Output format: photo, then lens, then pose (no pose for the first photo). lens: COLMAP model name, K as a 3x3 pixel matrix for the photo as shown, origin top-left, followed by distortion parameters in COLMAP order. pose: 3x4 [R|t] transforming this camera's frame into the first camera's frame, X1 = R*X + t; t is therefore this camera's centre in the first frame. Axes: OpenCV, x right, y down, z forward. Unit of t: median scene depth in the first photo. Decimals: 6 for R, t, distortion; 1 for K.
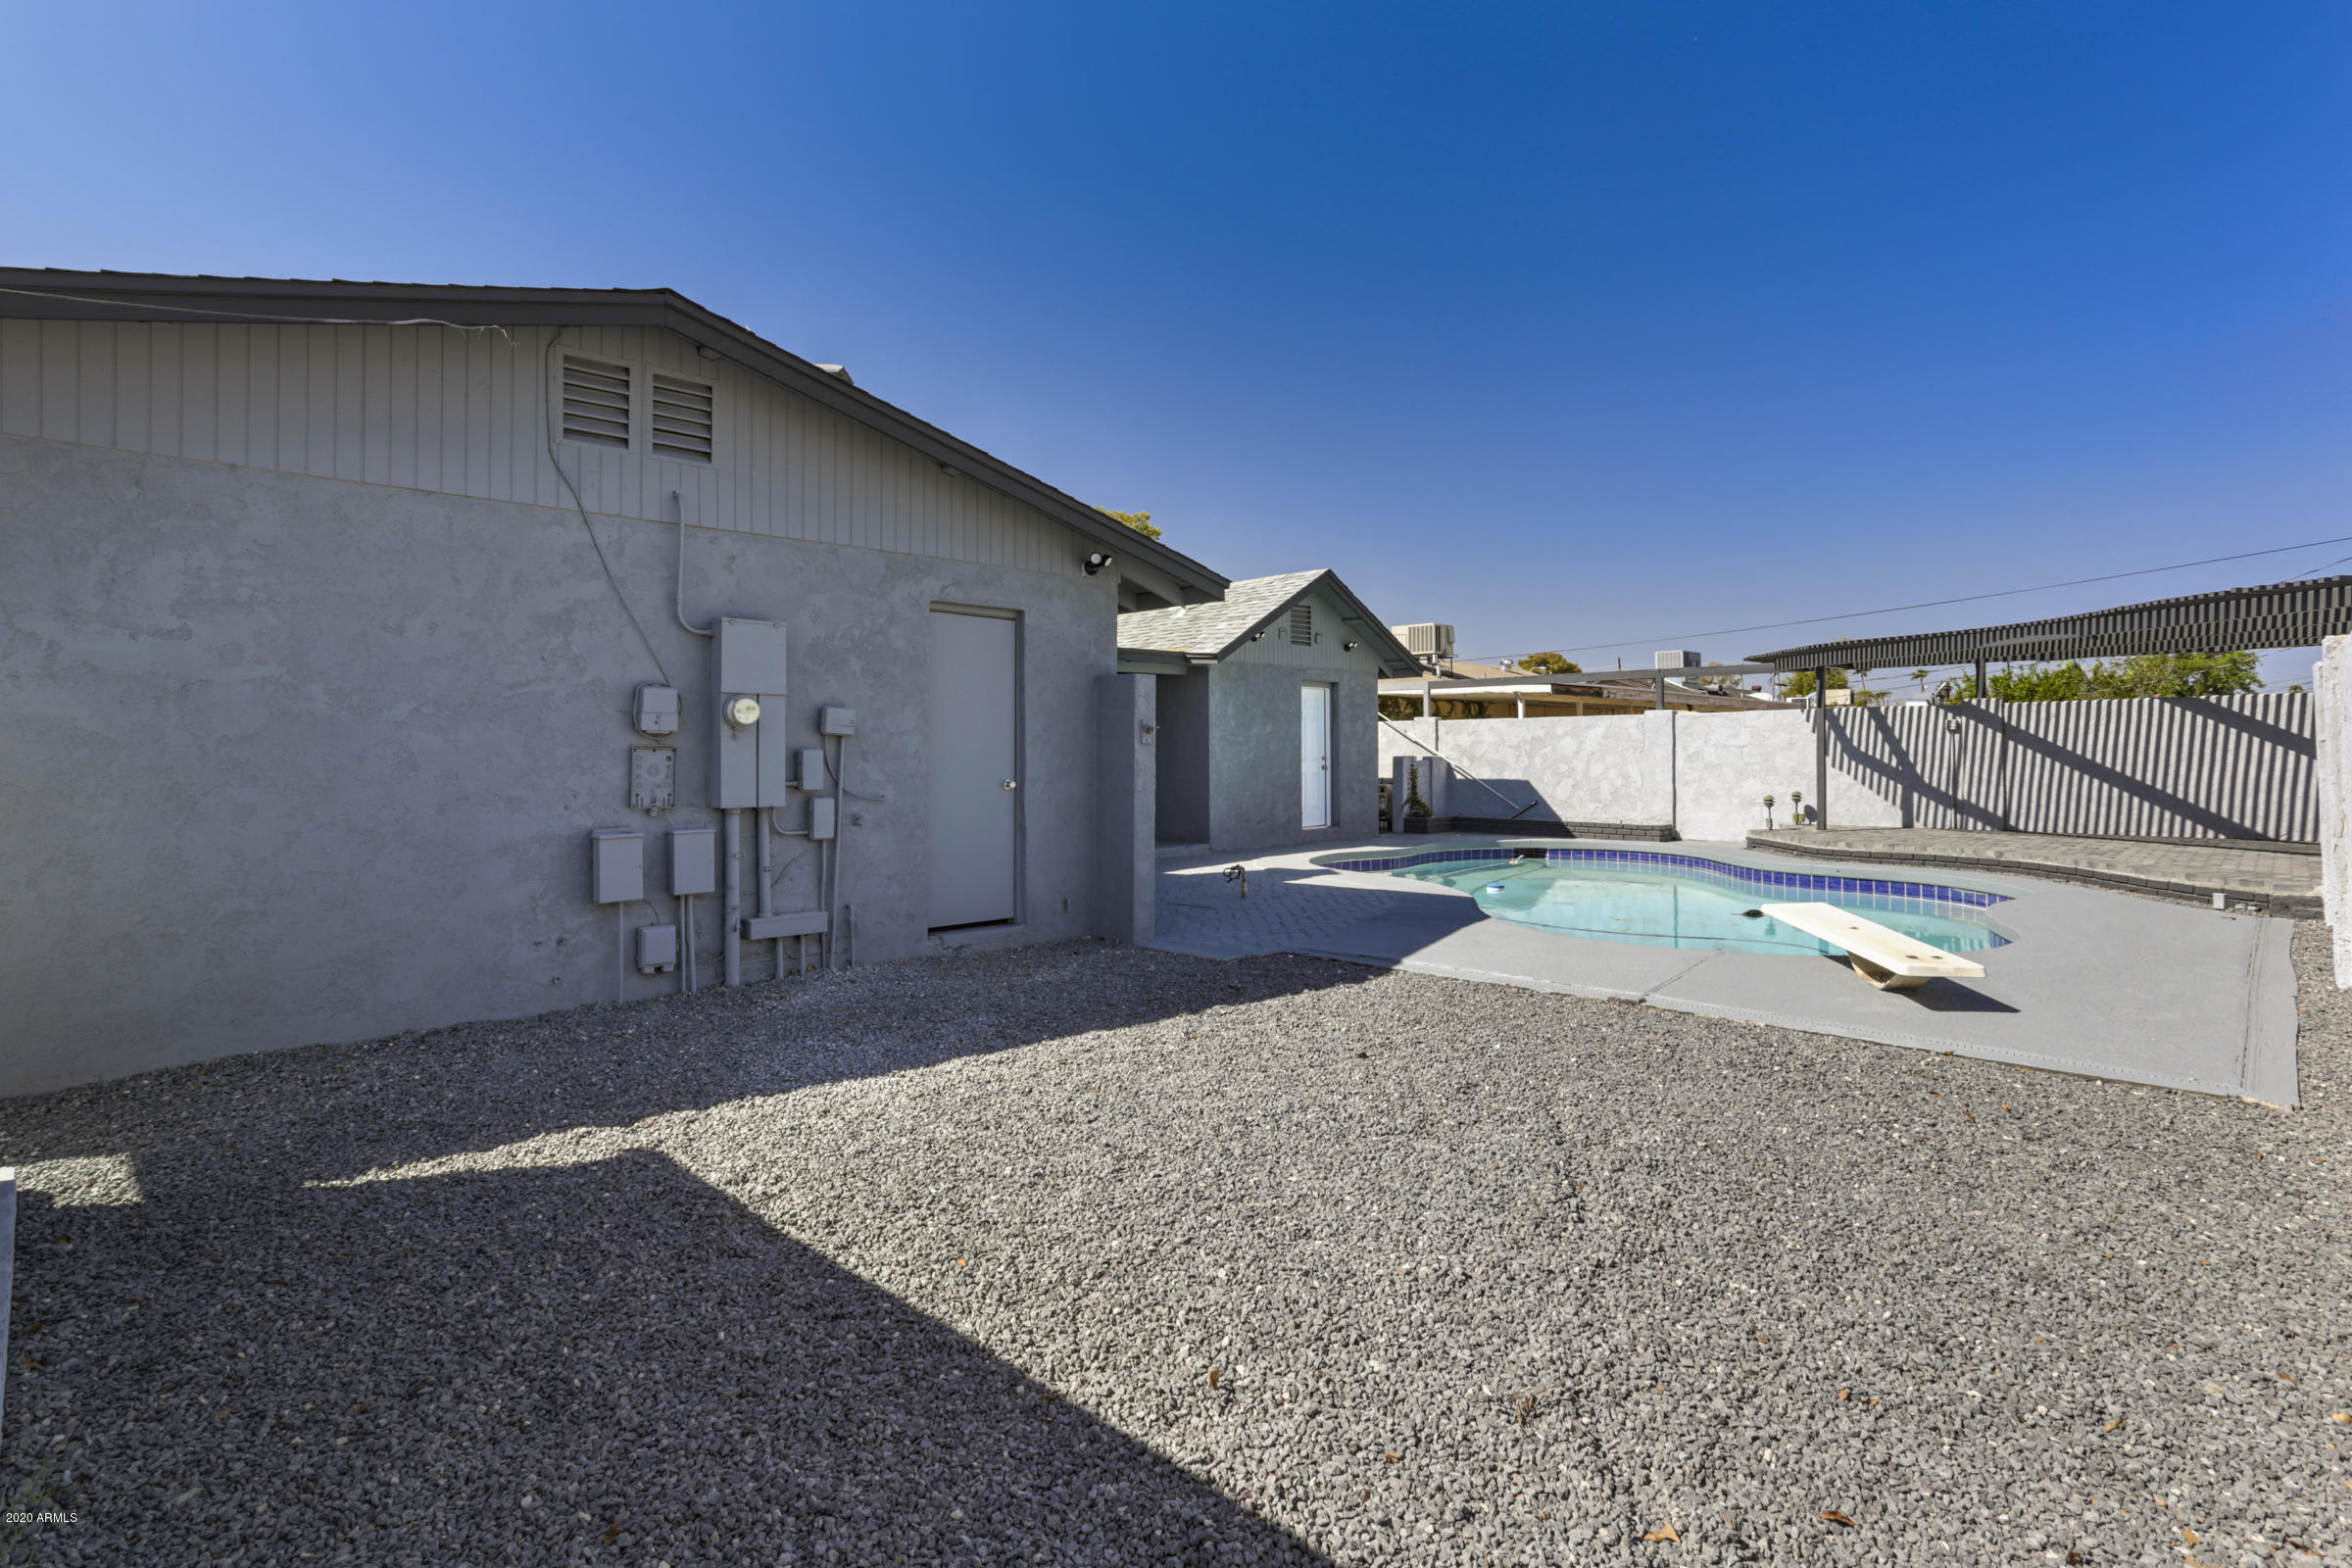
lens RADIAL K [[1138.2, 0, 1177.7], [0, 1138.2, 768.3], [0, 0, 1]] dist [-0.058701, 0.036691]
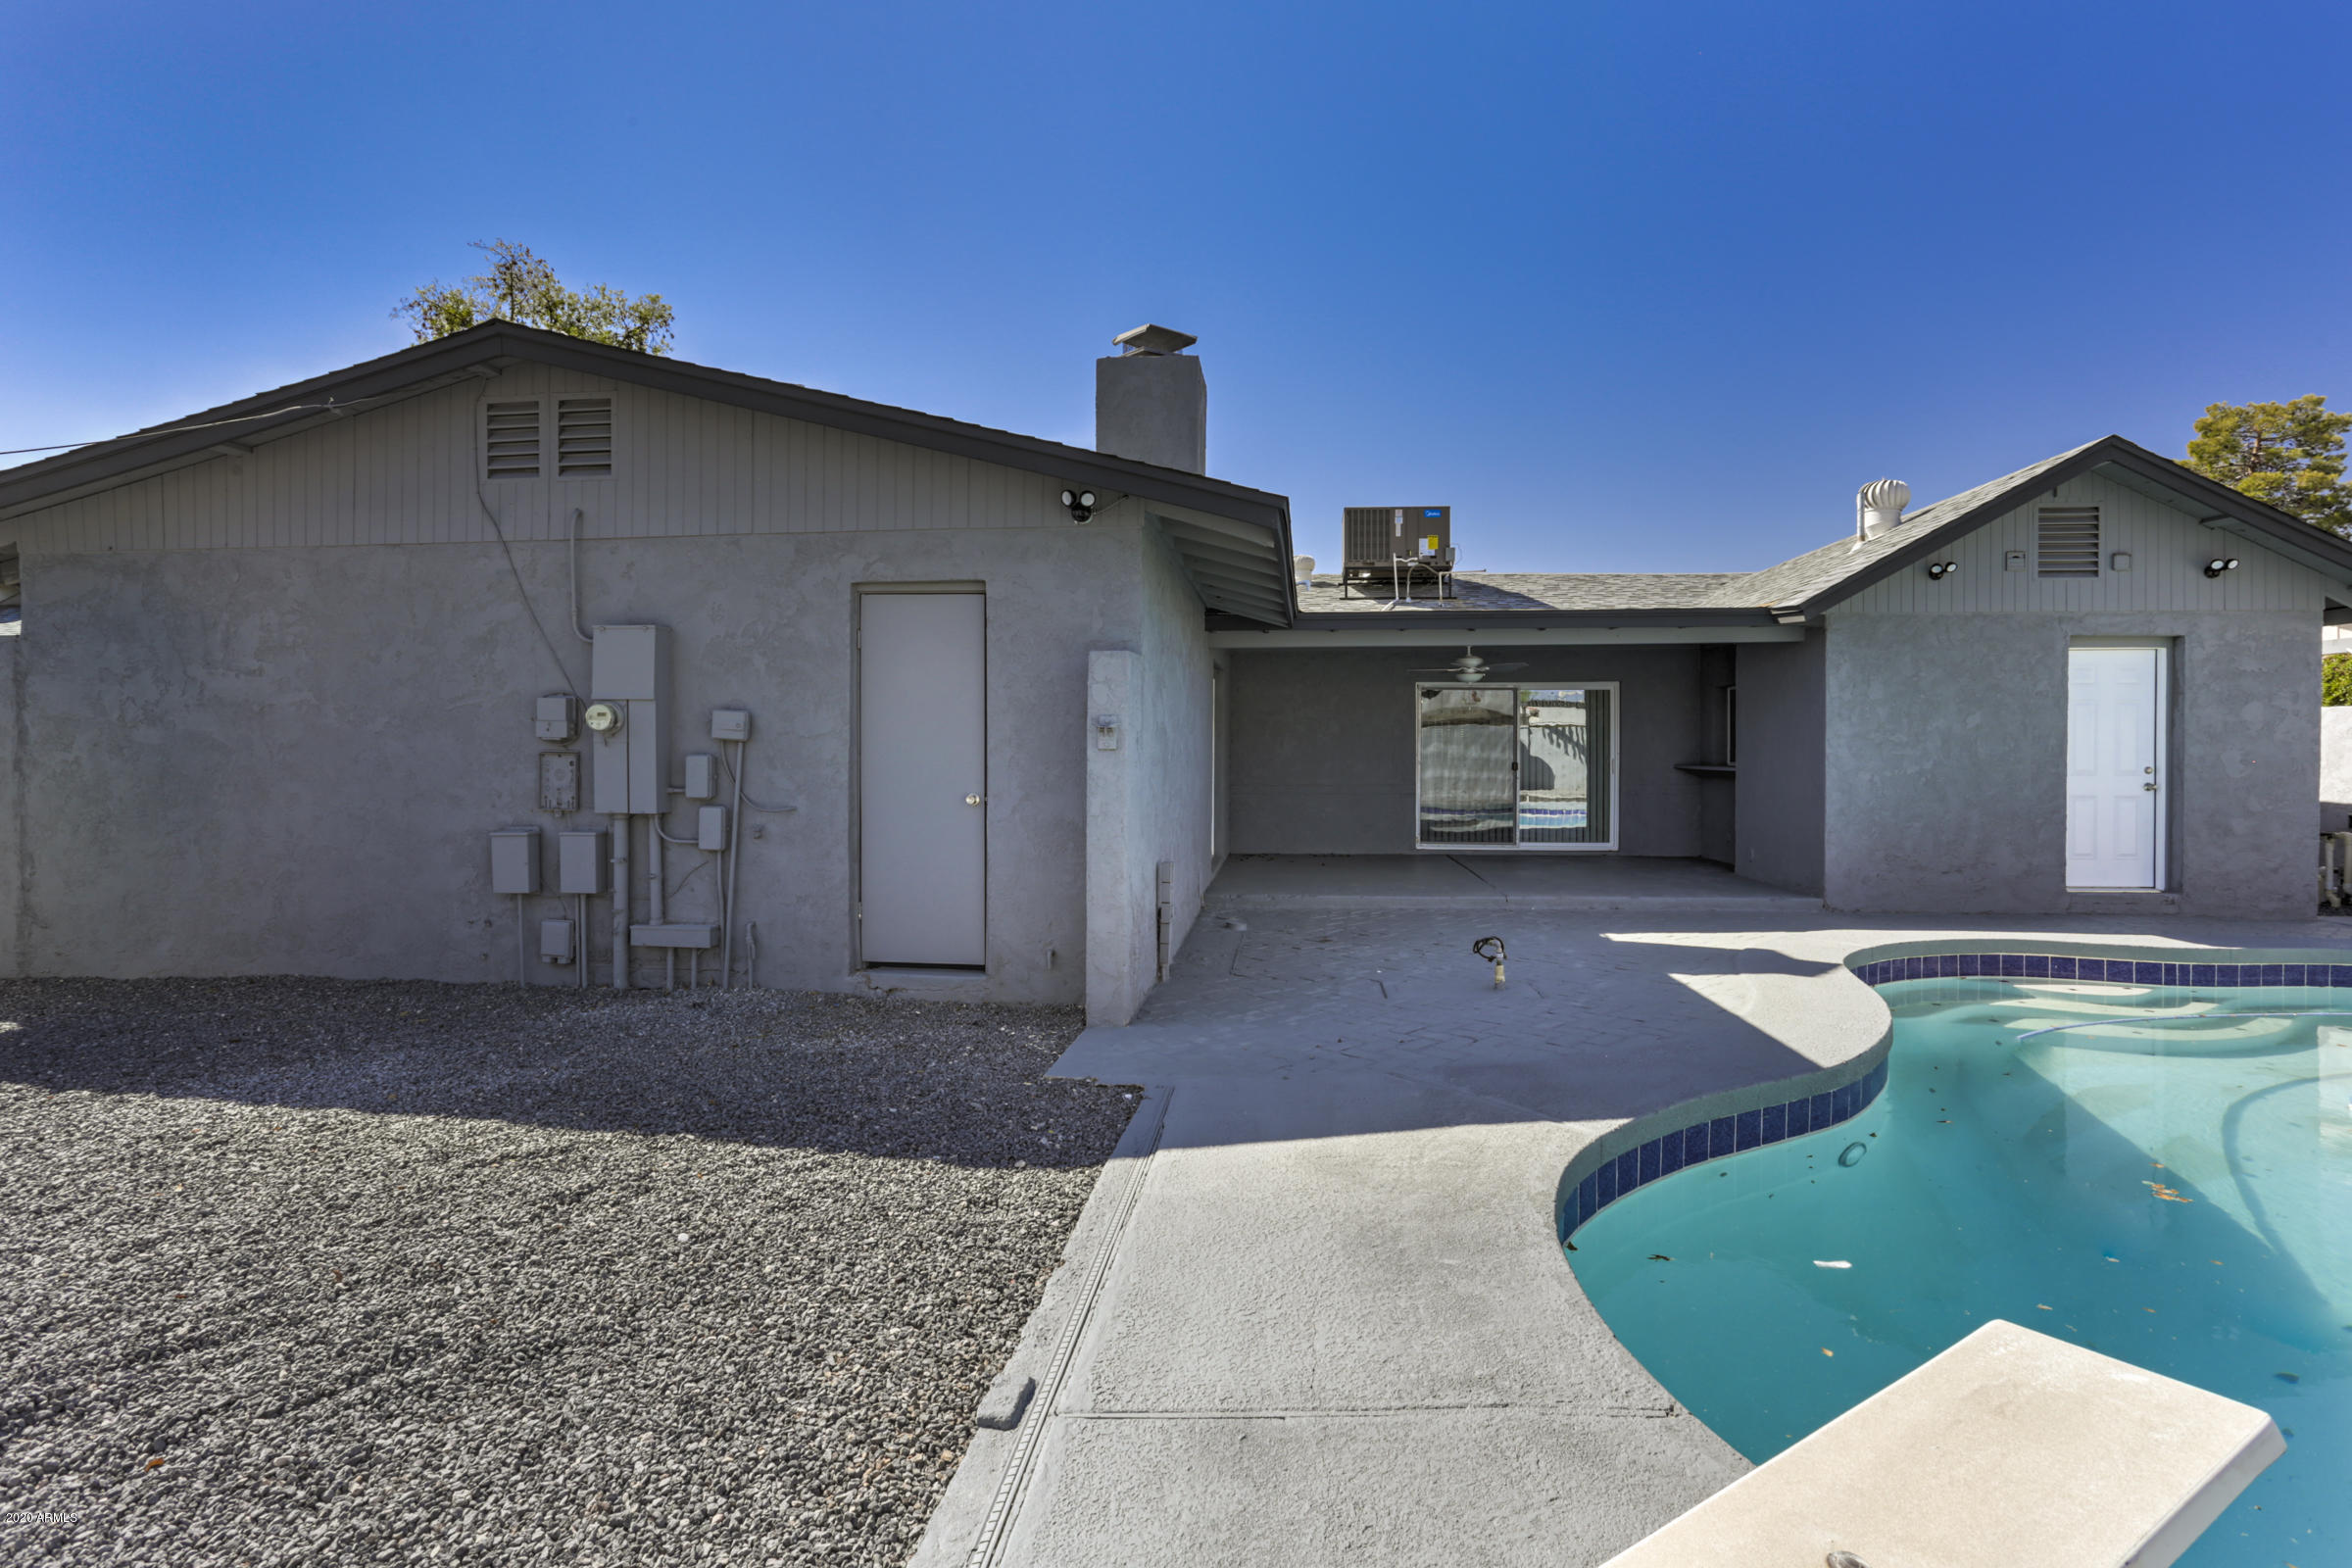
lens RADIAL K [[1136.4, 0, 1176.0], [0, 1136.4, 784.0], [0, 0, 1]] dist [-0.061809, 0.038900]
pose [[0.634261, 0.029751, -0.772546, 0.721872], [-0.015410, 0.999547, 0.025841, -0.025362], [0.772965, -0.004485, 0.634432, 0.771802]]
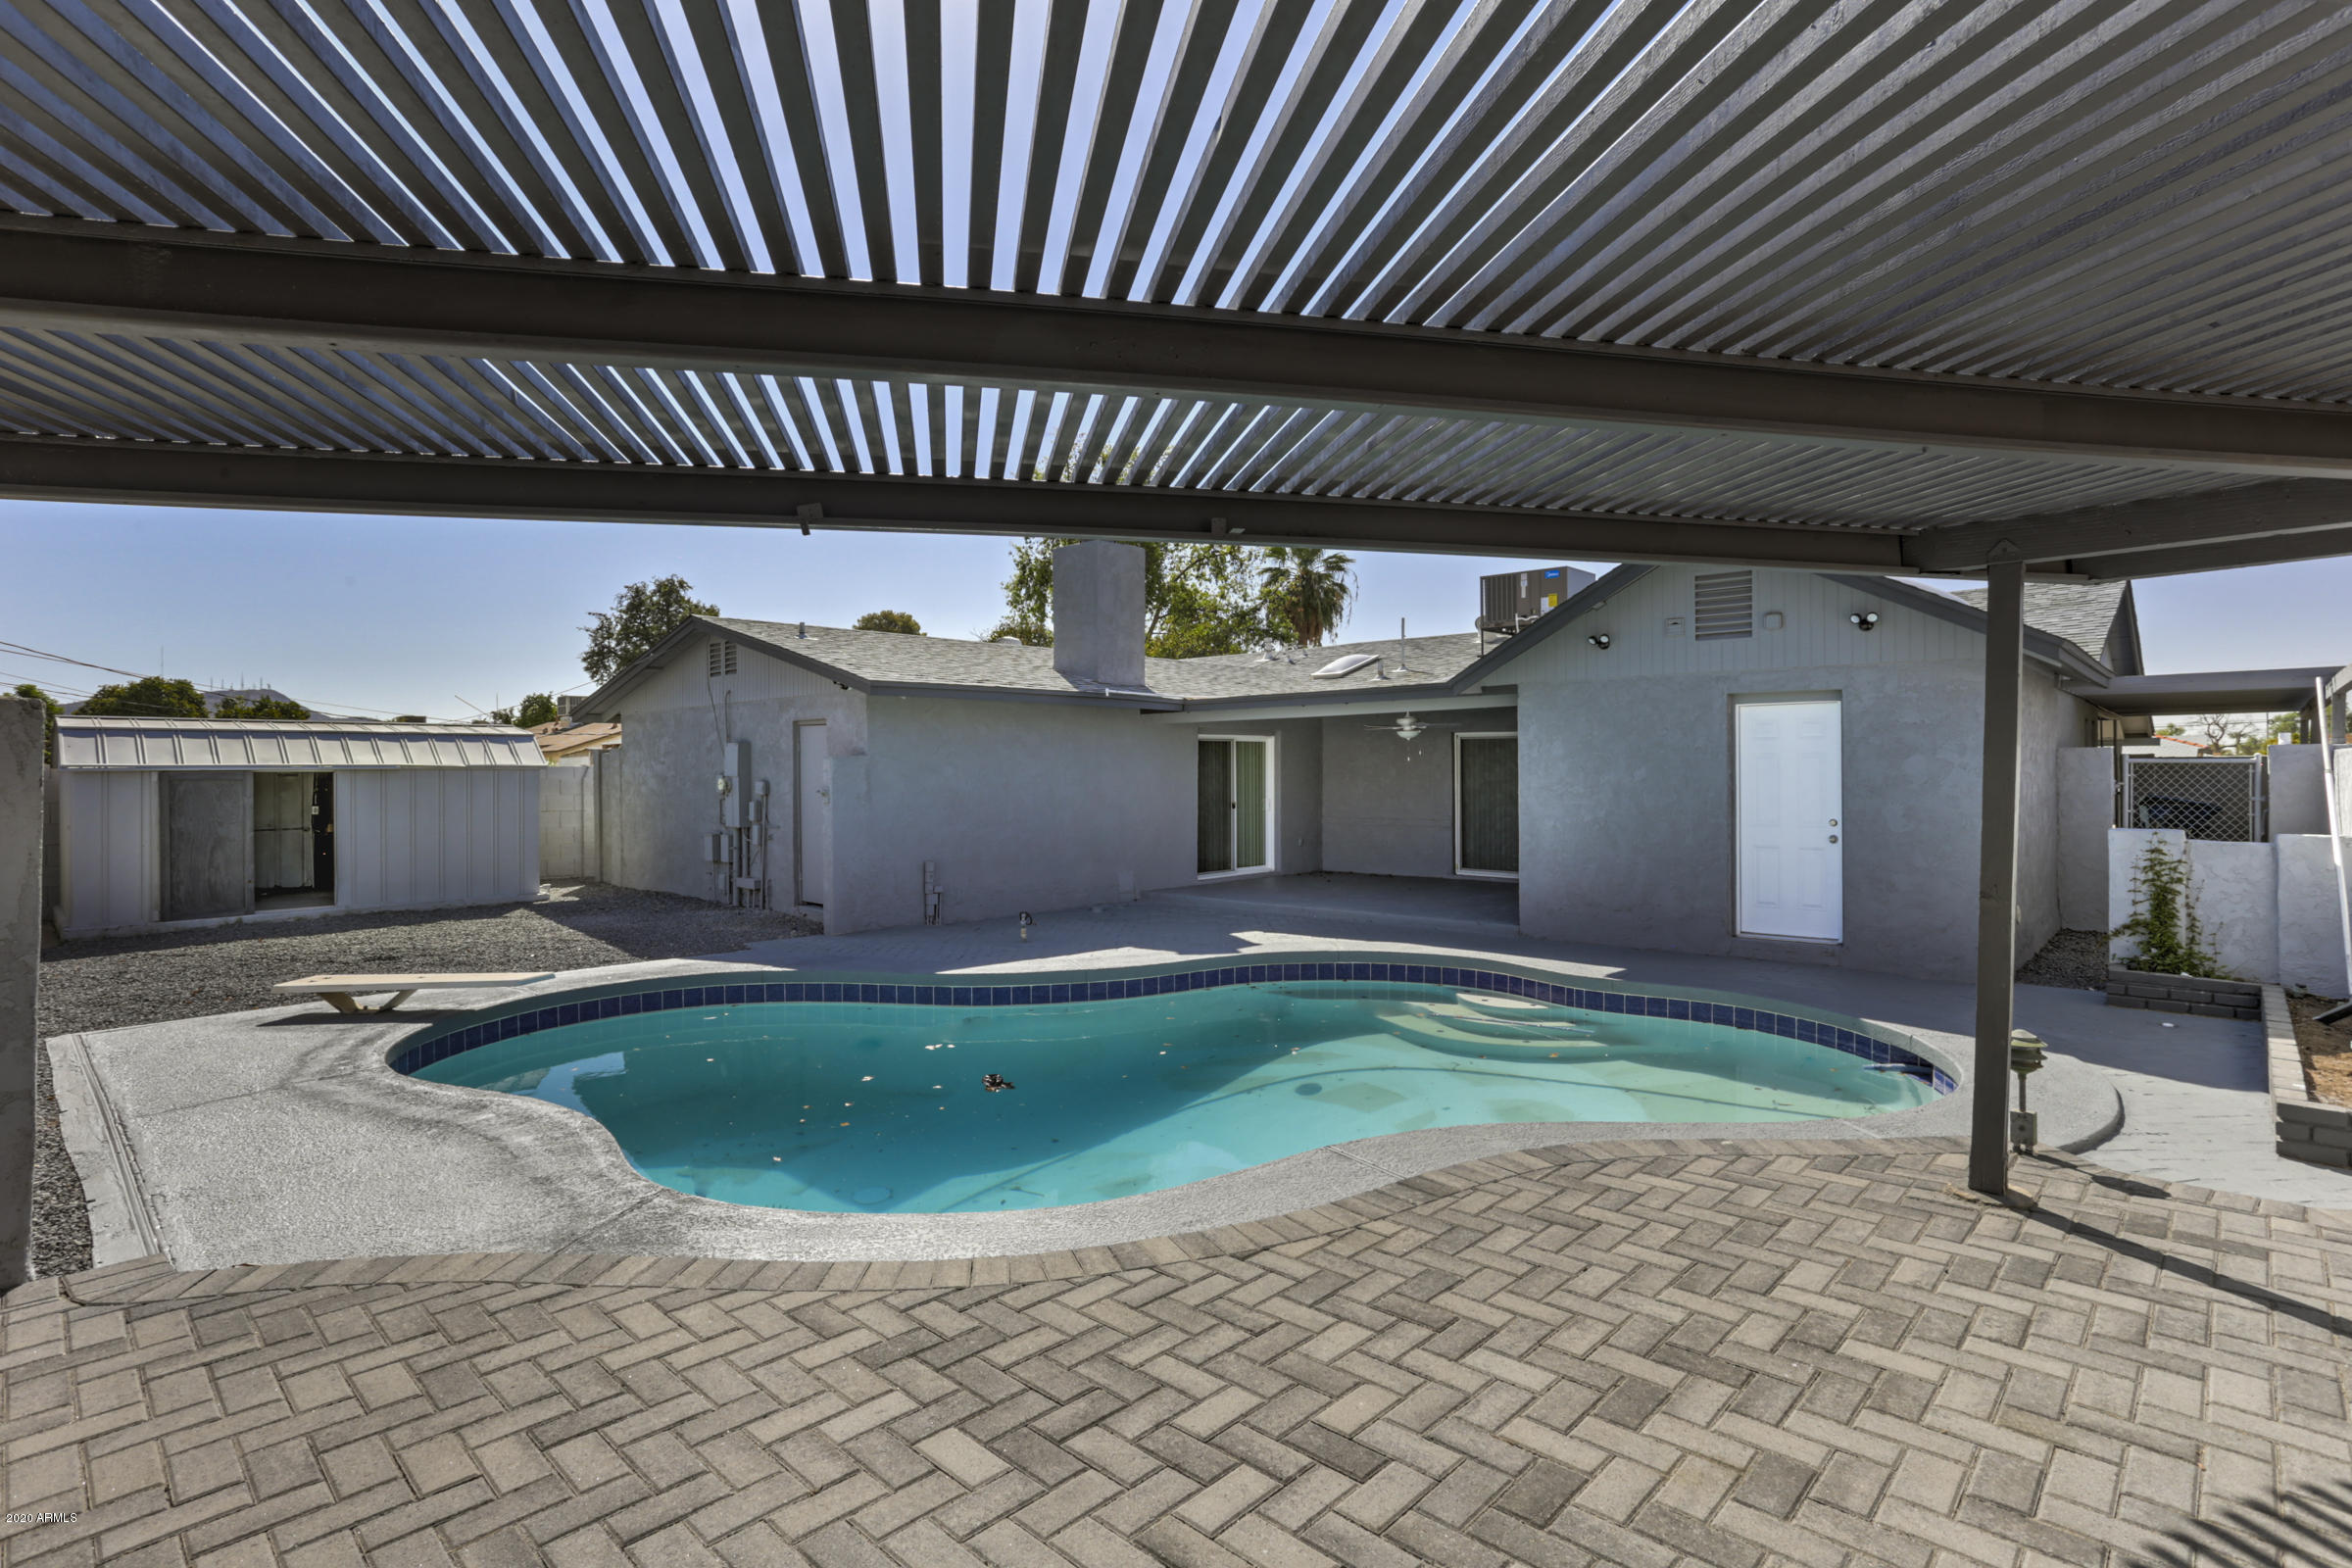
lens RADIAL K [[1138.2, 0, 1177.7], [0, 1138.2, 768.3], [0, 0, 1]] dist [-0.058701, 0.036691]
pose [[0.040572, 0.004612, -0.999166, 1.948852], [-0.008278, 0.999957, 0.004279, -0.101932], [0.999142, 0.008097, 0.040608, 1.848466]]
